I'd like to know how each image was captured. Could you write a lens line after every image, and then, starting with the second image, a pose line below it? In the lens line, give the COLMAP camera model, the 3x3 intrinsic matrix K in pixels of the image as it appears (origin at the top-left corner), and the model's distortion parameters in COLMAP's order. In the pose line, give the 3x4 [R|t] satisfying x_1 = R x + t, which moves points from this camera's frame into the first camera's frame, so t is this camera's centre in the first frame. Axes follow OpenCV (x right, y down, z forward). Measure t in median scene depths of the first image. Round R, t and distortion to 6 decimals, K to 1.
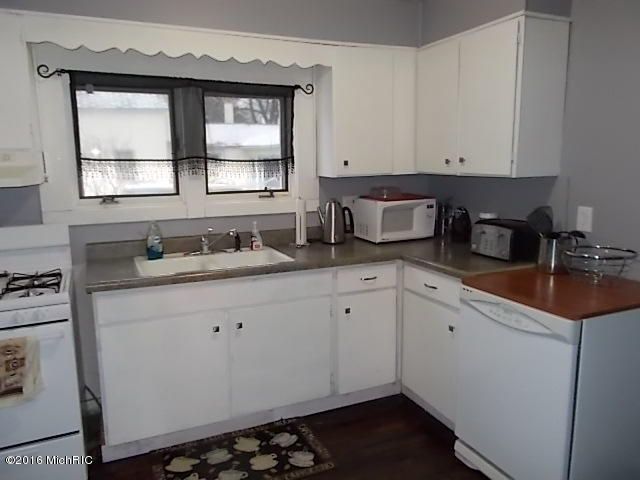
lens RADIAL K [[488.3, 0, 320.8], [0, 488.3, 238.0], [0, 0, 1]] dist [0.002949, 0.004833]
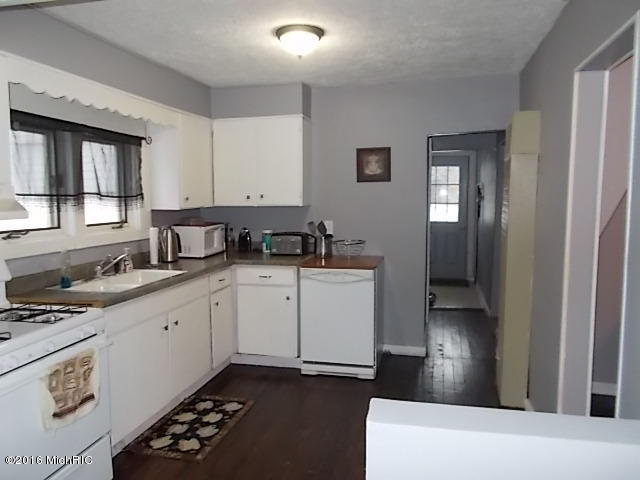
lens RADIAL K [[488.3, 0, 320.8], [0, 488.3, 238.0], [0, 0, 1]] dist [0.002949, 0.004833]
pose [[0.615353, -0.063954, 0.785653, -0.780193], [0.127654, 0.991632, -0.019262, 0.025772], [-0.777846, 0.112144, 0.618368, -0.097768]]
